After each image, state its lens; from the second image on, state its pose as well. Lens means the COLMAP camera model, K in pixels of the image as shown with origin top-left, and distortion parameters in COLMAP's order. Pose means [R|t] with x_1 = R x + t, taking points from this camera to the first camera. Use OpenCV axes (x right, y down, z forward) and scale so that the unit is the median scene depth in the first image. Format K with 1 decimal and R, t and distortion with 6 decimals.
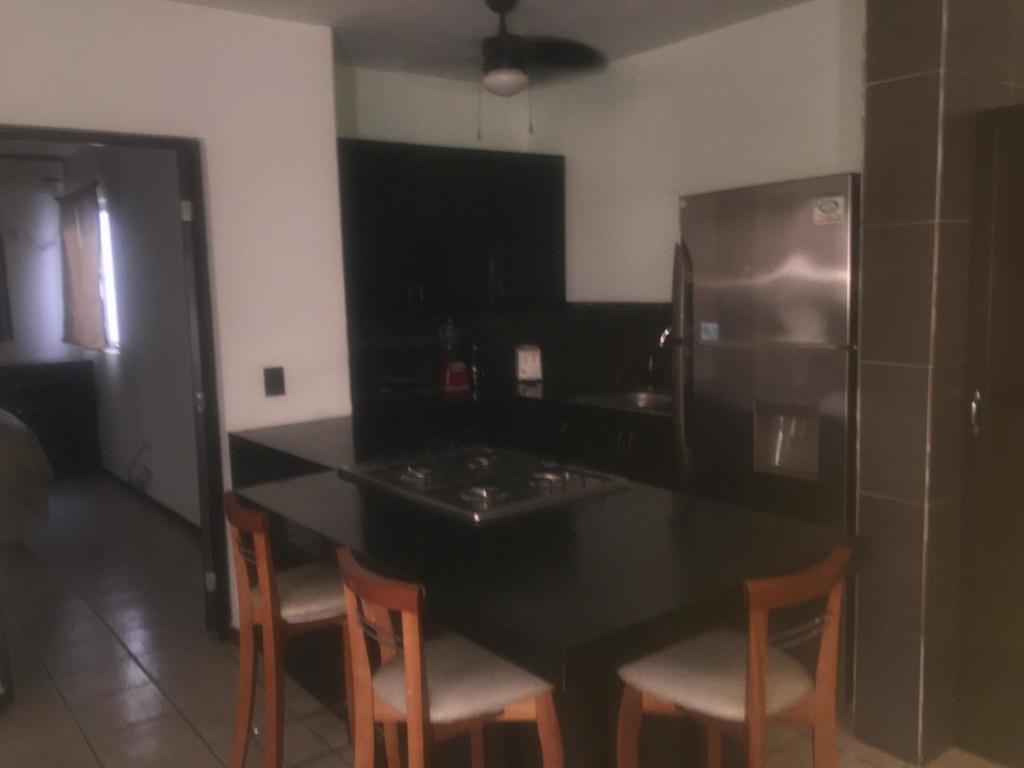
lens RADIAL K [[887.2, 0, 512.0], [0, 887.2, 384.0], [0, 0, 1]] dist [0.091121, -0.130376]
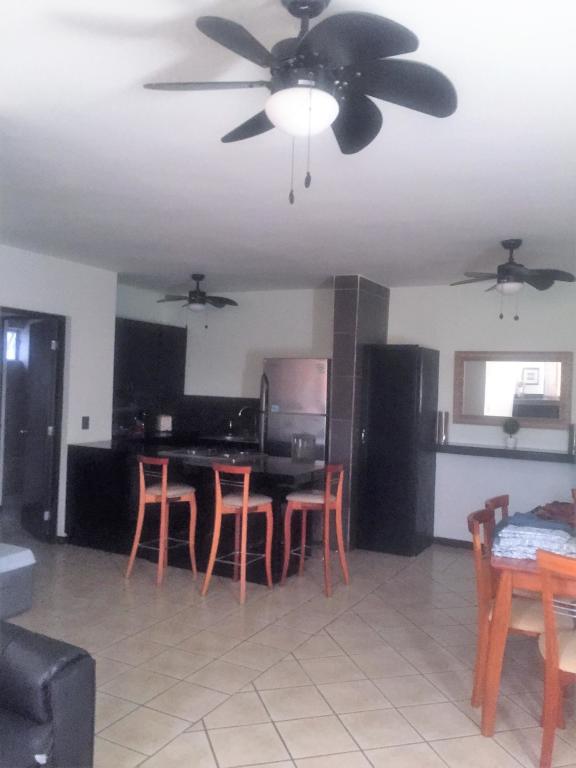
lens RADIAL K [[665.4, 0, 288.0], [0, 665.4, 384.0], [0, 0, 1]] dist [0.091121, -0.130376]
pose [[0.907823, 0.064267, 0.414401, -0.509585], [-0.014302, 0.992357, -0.122567, 0.098989], [-0.419111, 0.105342, 0.901803, -0.736939]]
